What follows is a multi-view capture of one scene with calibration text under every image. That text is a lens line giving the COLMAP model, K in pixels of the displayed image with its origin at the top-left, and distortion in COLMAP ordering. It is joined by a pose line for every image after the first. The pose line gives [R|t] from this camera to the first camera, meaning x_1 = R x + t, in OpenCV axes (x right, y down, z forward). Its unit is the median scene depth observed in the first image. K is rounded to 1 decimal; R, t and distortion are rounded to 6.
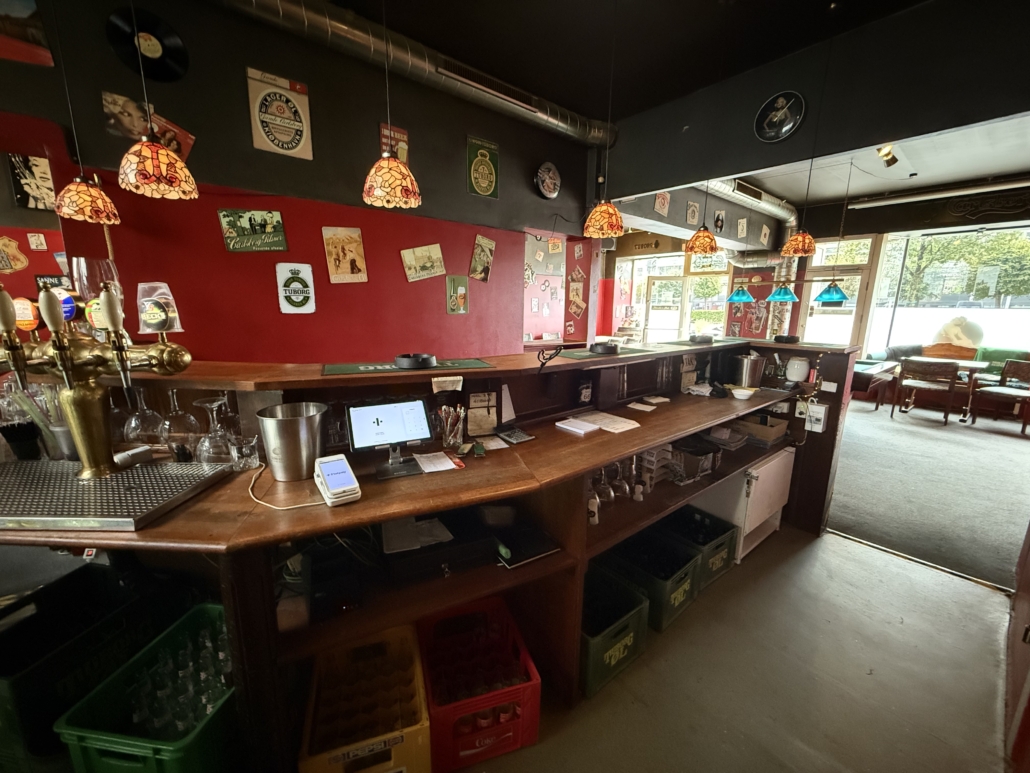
lens RADIAL K [[414.9, 0, 510.3], [0, 414.9, 386.2], [0, 0, 1]] dist [0.002321, -0.000011]
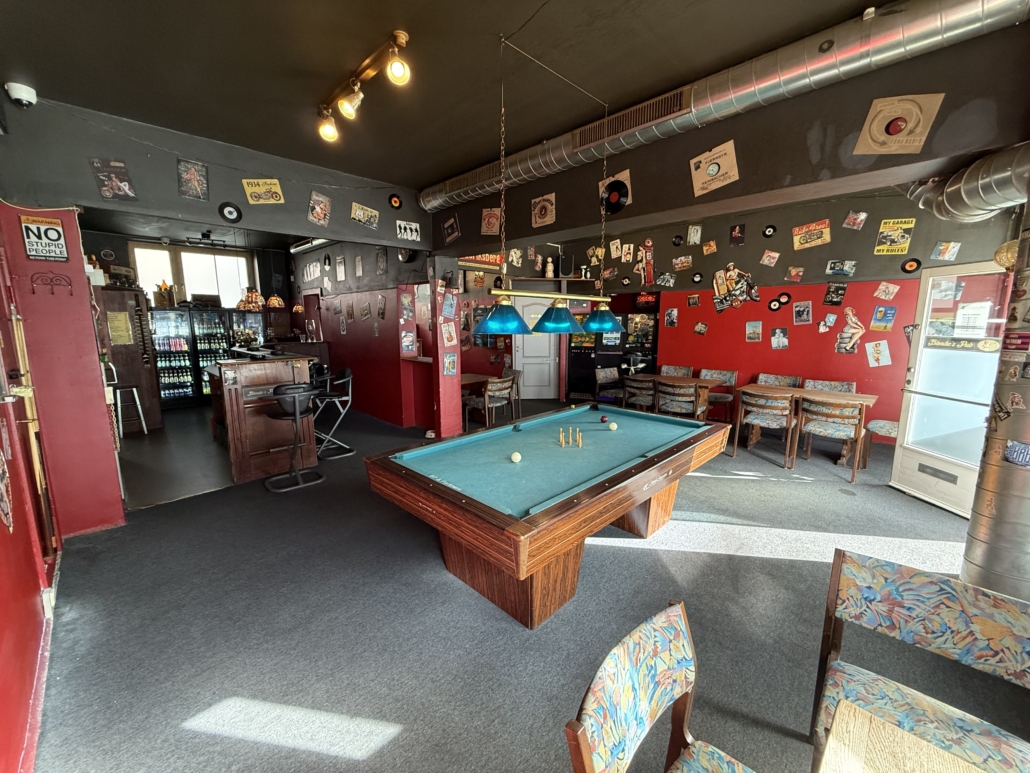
lens RADIAL K [[414.9, 0, 510.3], [0, 414.9, 386.2], [0, 0, 1]] dist [0.002321, -0.000011]
pose [[0.094838, 0.145459, -0.984808, 0.879418], [-0.190466, 0.973643, 0.125468, -0.144758], [0.977102, 0.175673, 0.120044, 0.669458]]
